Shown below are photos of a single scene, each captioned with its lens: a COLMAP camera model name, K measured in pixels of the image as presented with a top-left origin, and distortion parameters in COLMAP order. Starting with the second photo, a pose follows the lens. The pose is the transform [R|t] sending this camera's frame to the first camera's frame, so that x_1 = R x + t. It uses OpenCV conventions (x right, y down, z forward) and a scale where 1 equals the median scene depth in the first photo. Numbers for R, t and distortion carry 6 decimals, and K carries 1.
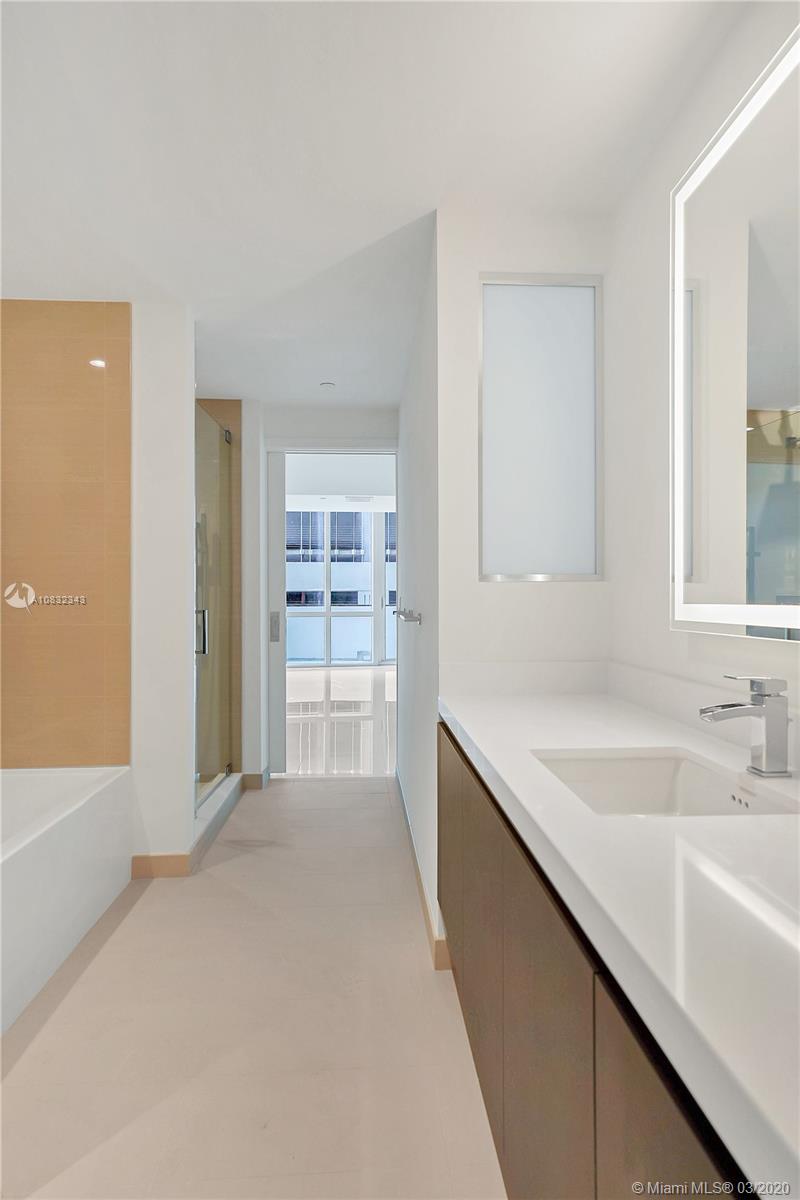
lens RADIAL K [[659.9, 0, 400.0], [0, 659.9, 600.0], [0, 0, 1]] dist [0.003242, 0.000135]
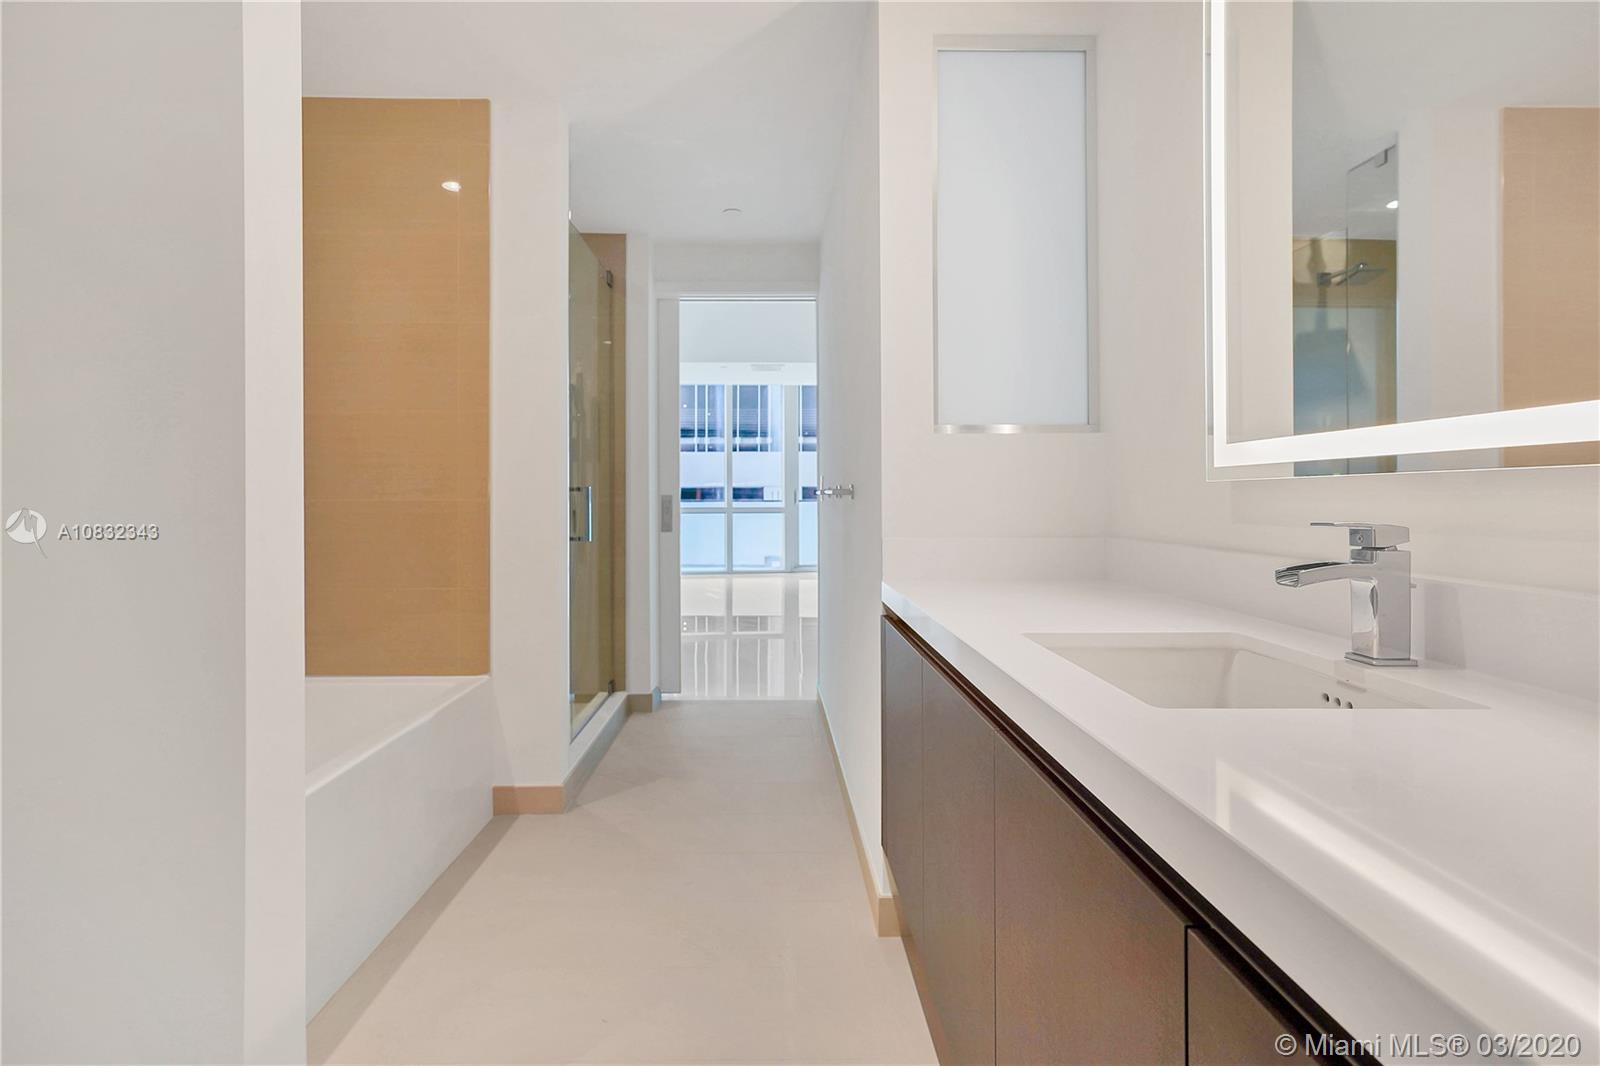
lens RADIAL K [[792.4, 0, 769.1], [0, 792.4, 505.8], [0, 0, 1]] dist [0.000267, 0.000394]
pose [[0.998425, -0.000512, -0.056104, -0.009875], [0.000879, 0.999978, 0.006529, 0.025845], [0.056100, -0.006568, 0.998404, 0.037534]]
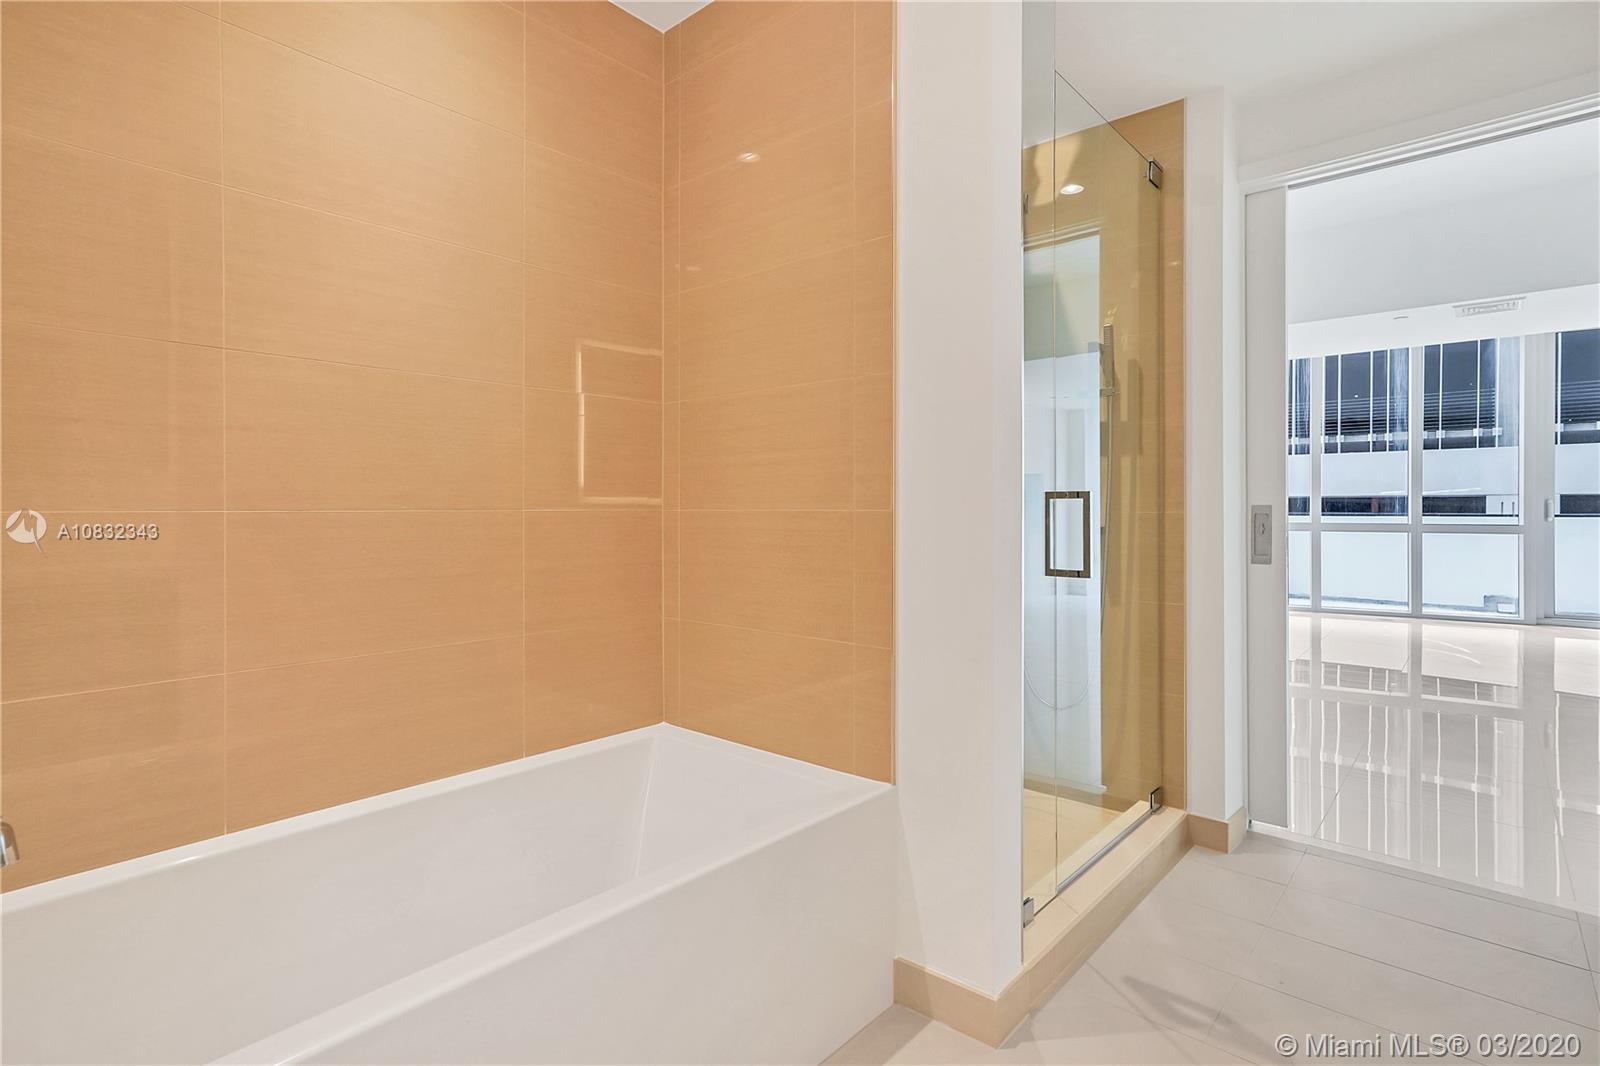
lens RADIAL K [[779.3, 0, 797.8], [0, 779.3, 506.3], [0, 0, 1]] dist [0.003174, 0.001646]
pose [[0.706572, 0.000784, -0.707641, -0.018199], [-0.005915, 0.999971, -0.004798, 0.024832], [0.707617, 0.007576, 0.706556, 0.337383]]
